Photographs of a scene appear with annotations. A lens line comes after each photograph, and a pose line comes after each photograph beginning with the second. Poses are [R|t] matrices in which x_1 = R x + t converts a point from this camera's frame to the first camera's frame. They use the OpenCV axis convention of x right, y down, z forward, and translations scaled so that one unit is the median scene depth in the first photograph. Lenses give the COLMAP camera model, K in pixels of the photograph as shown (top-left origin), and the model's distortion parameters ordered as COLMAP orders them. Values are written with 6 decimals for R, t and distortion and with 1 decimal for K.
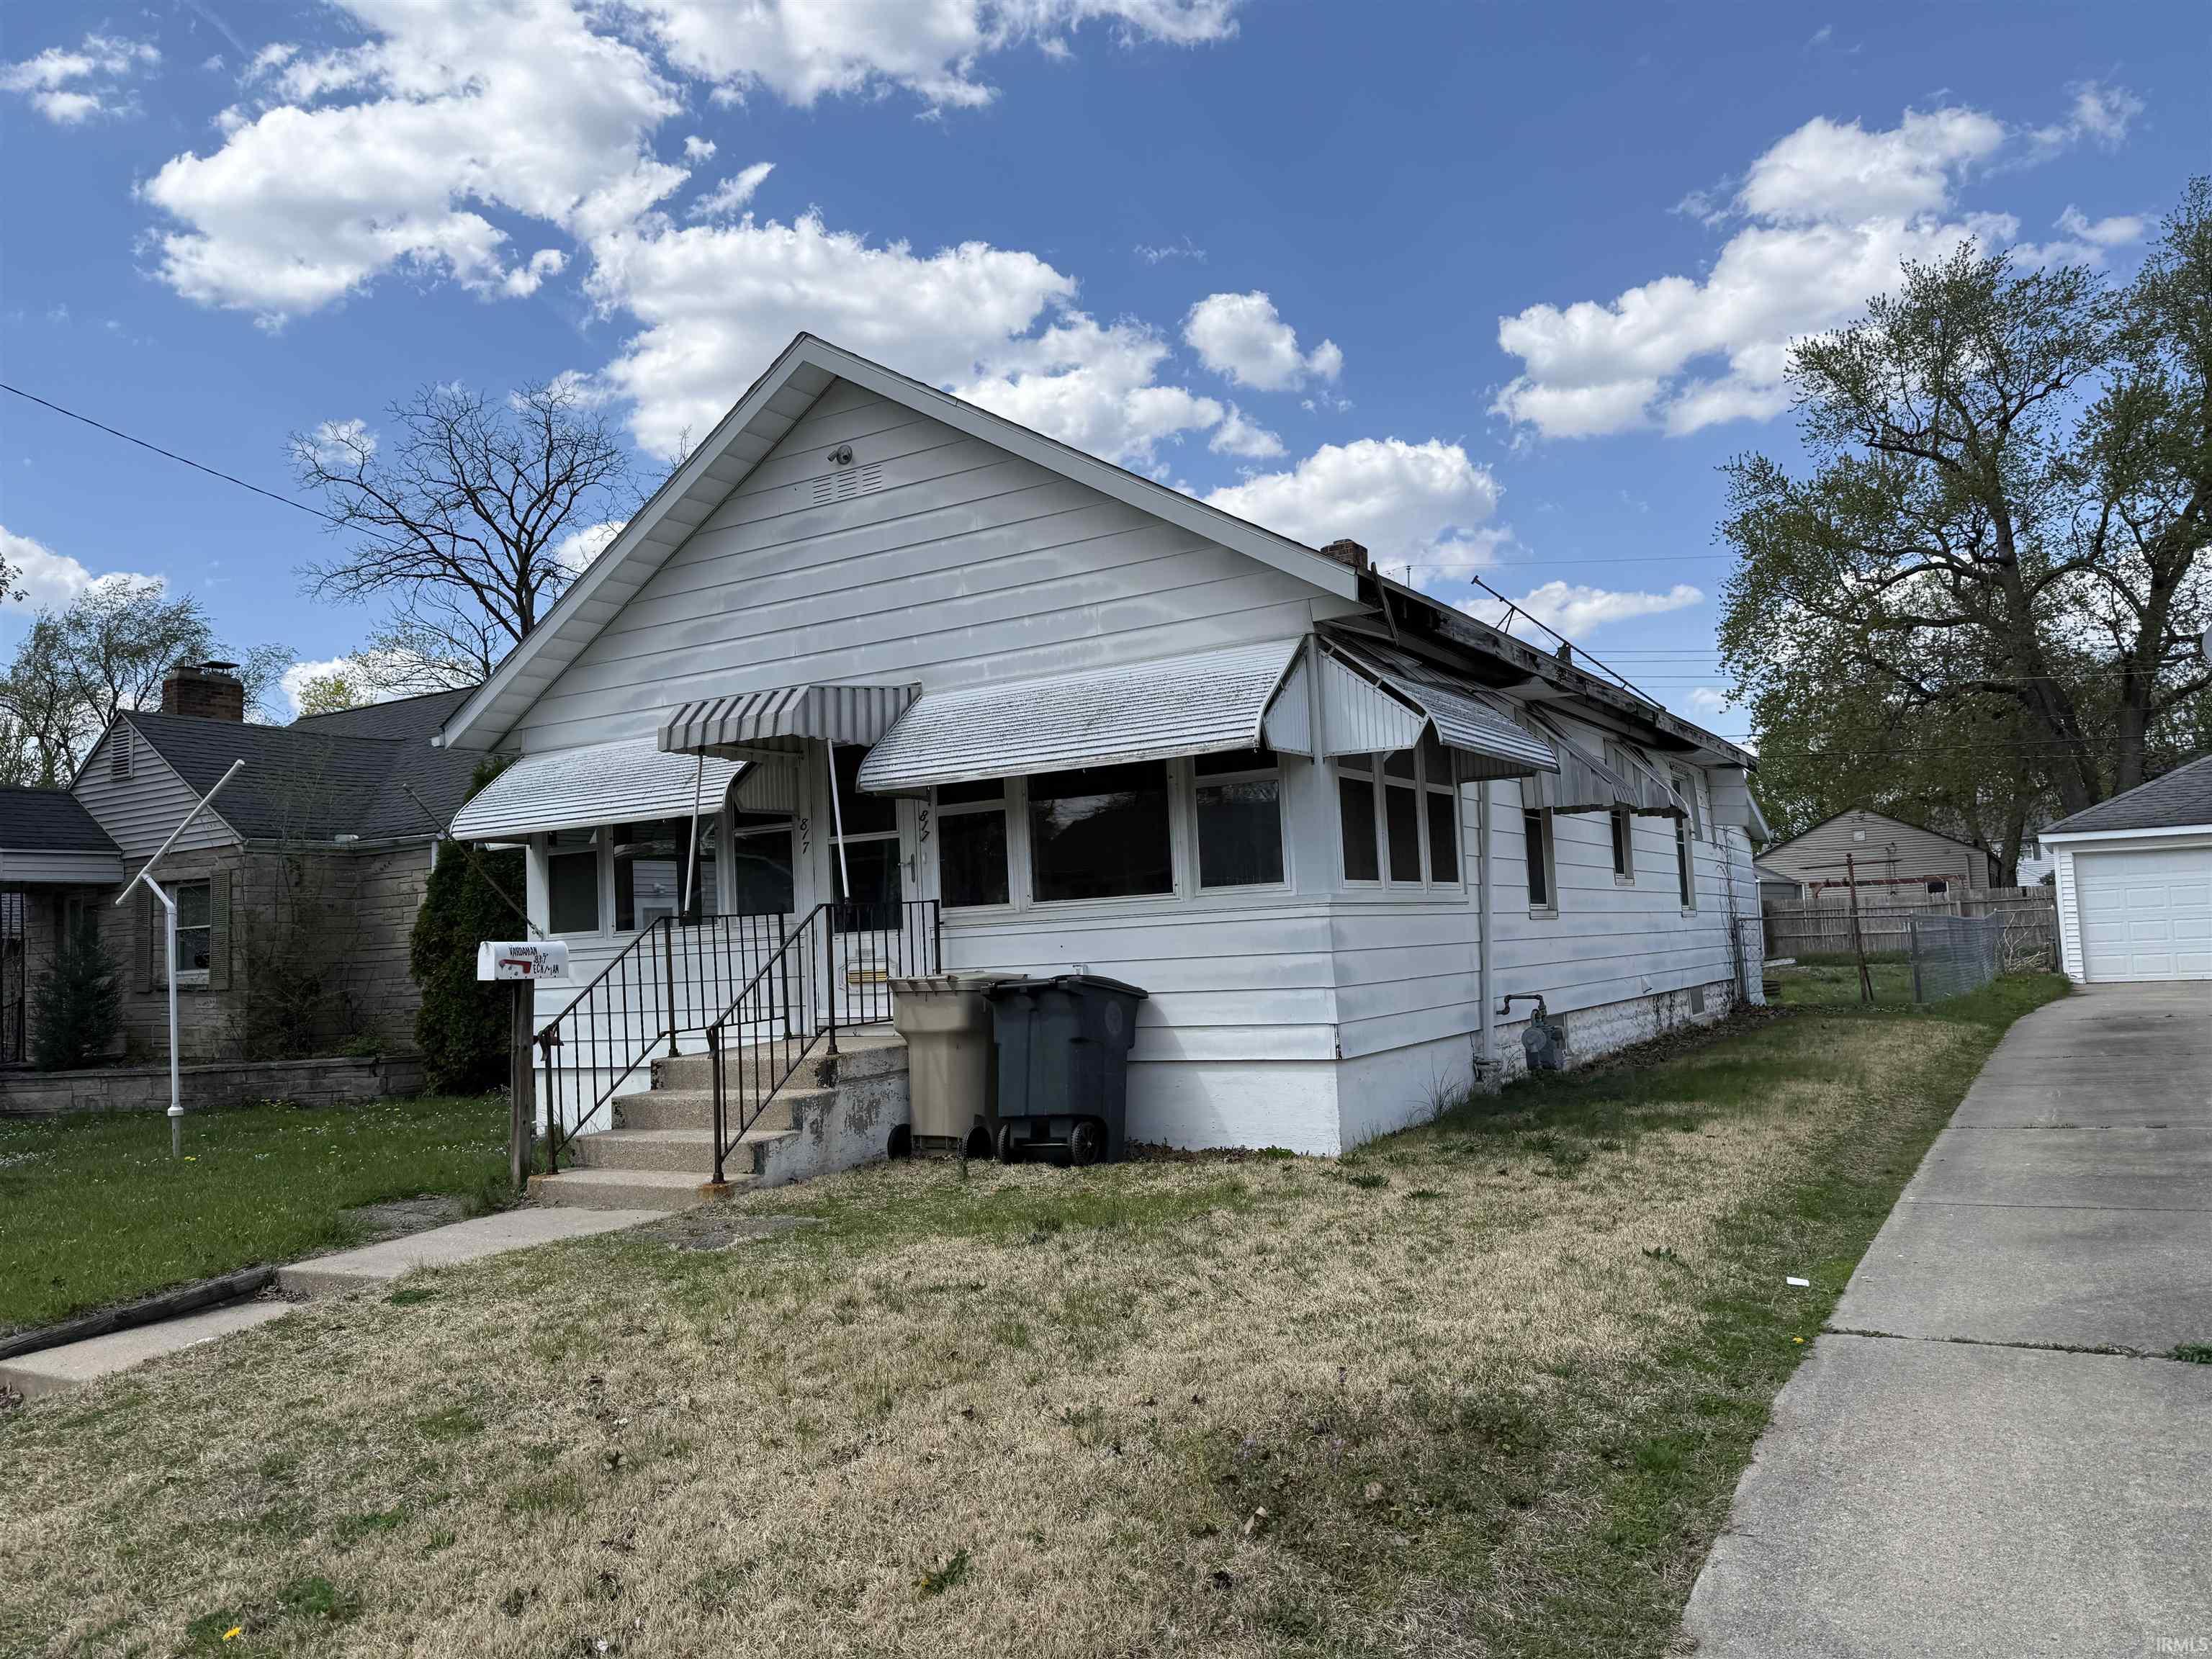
lens RADIAL K [[1558.7, 0, 1138.9], [0, 1558.7, 861.4], [0, 0, 1]] dist [0.054540, -0.072694]
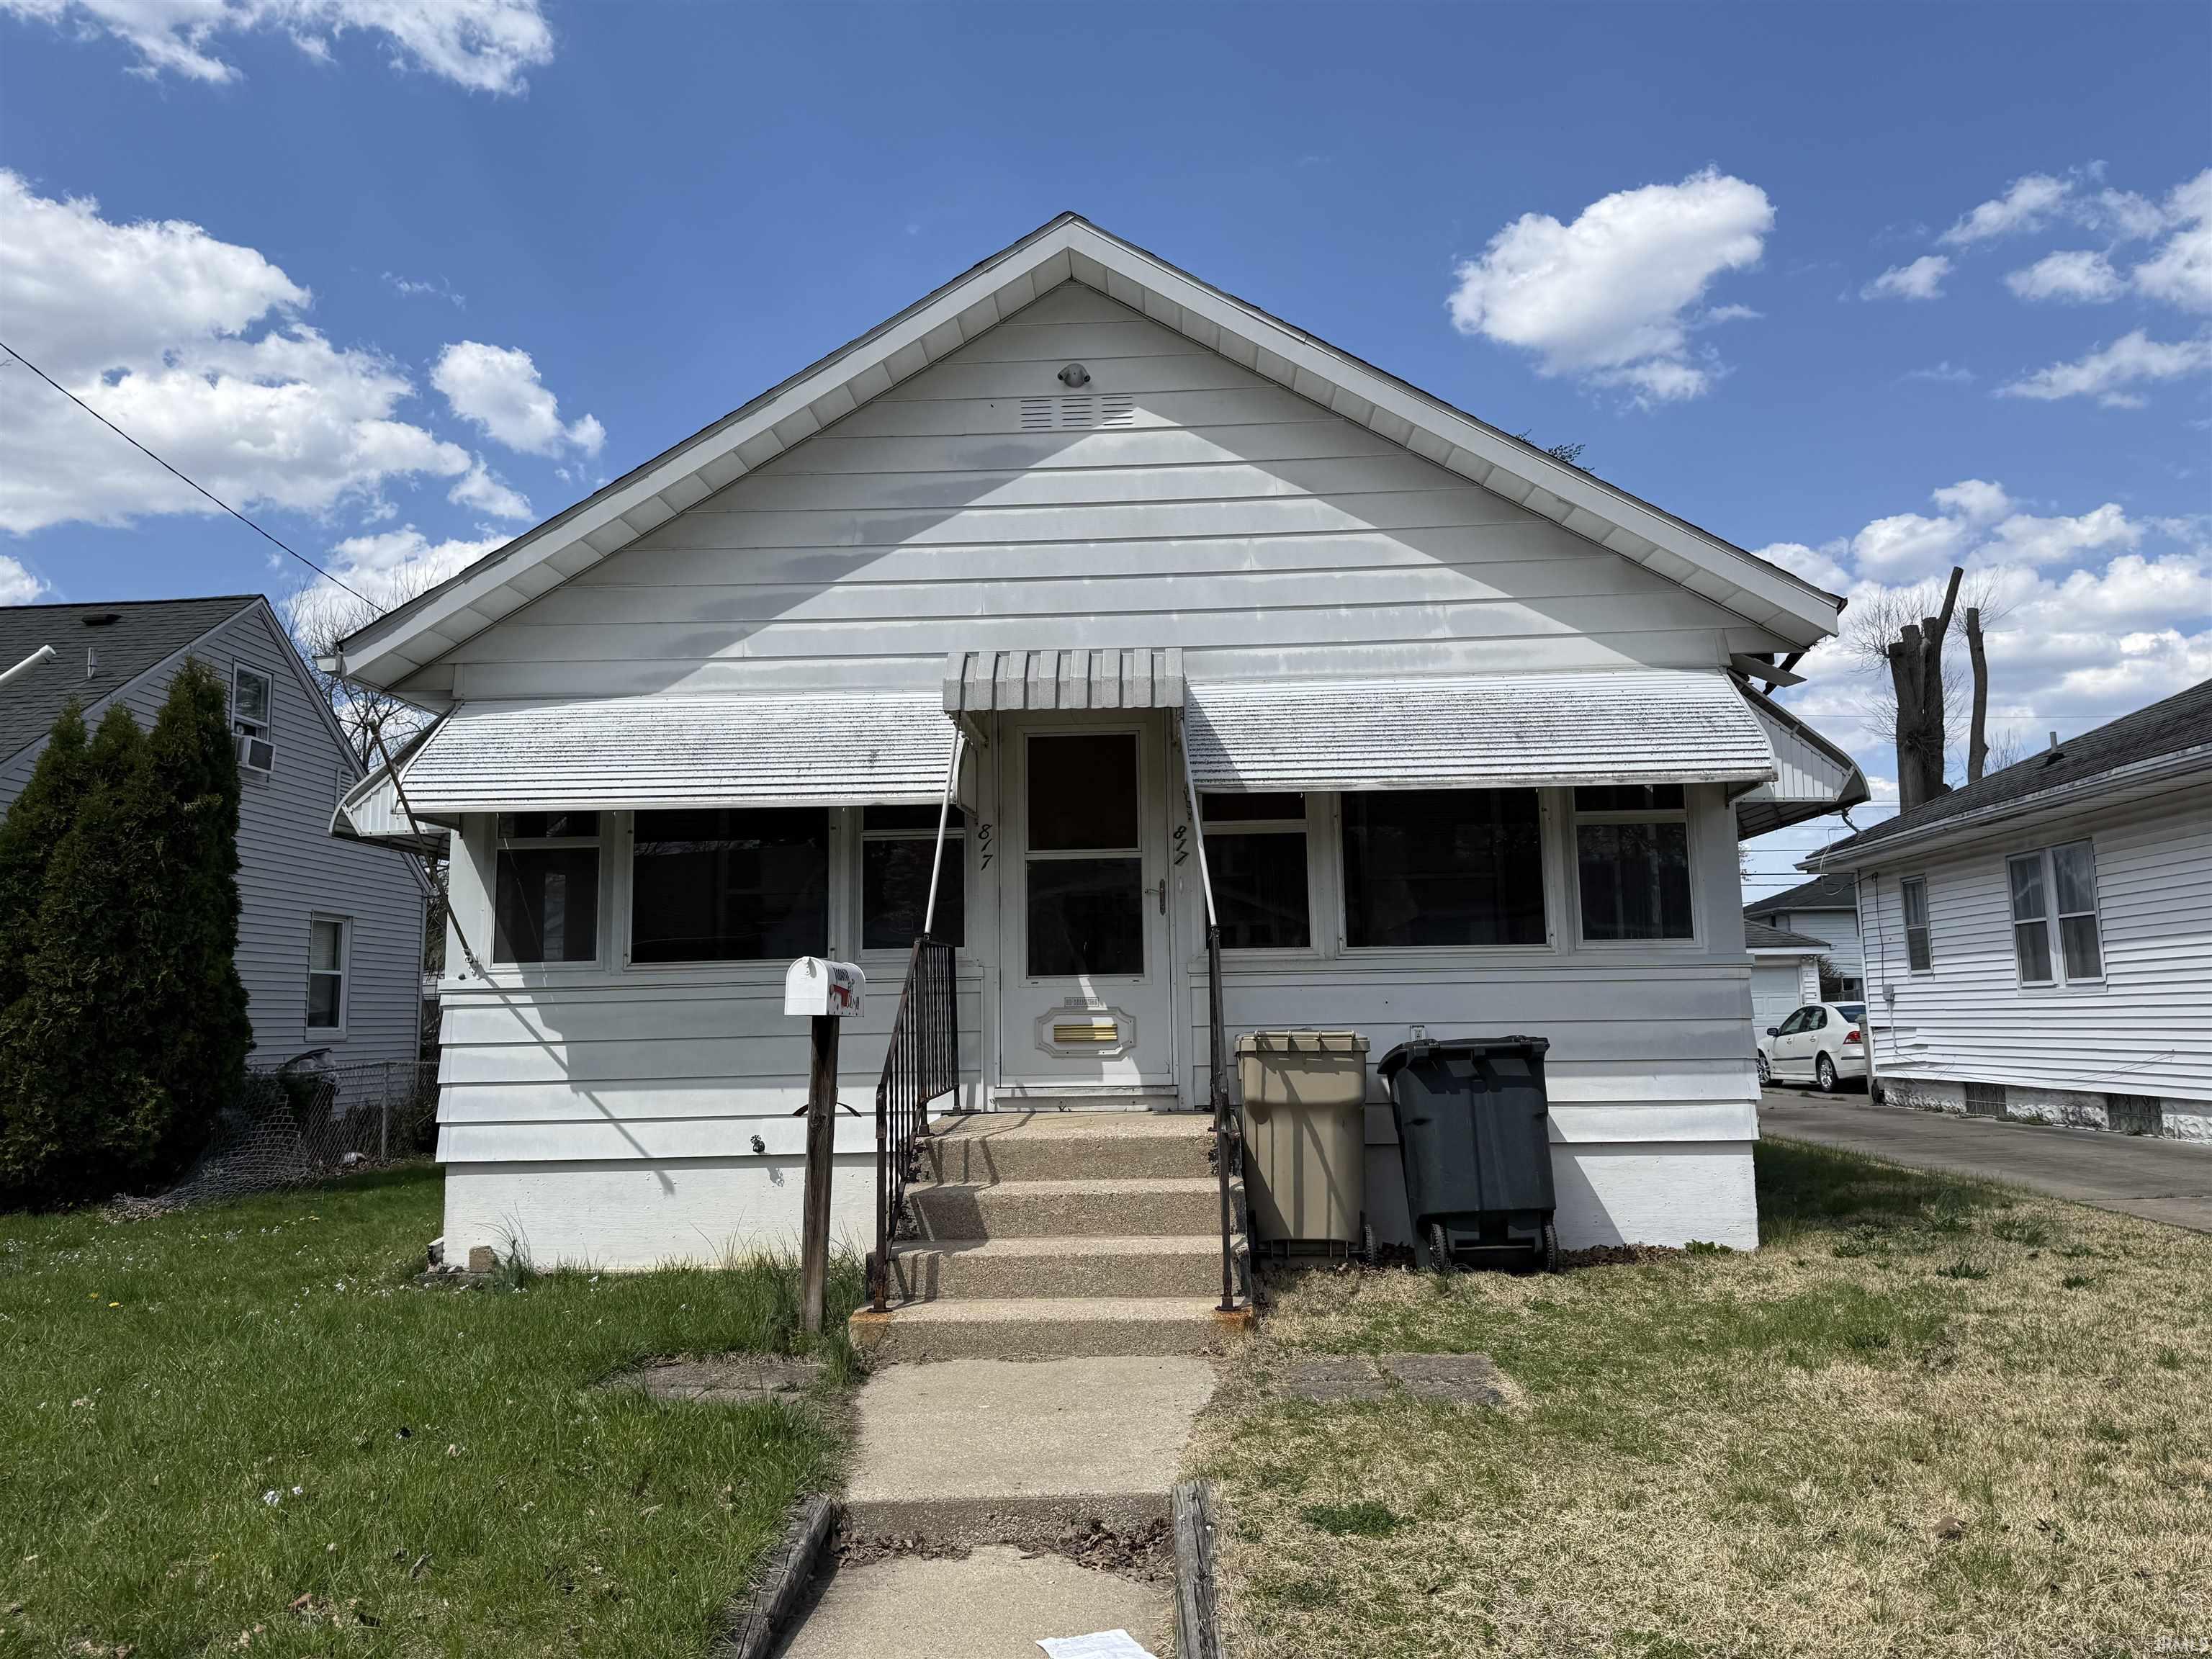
lens RADIAL K [[1558.7, 0, 1119.9], [0, 1558.7, 824.8], [0, 0, 1]] dist [0.054540, -0.072694]
pose [[0.885929, 0.092361, 0.454531, -0.347631], [-0.051881, 0.993556, -0.100770, 0.032165], [-0.460910, 0.065693, 0.885012, 0.202481]]
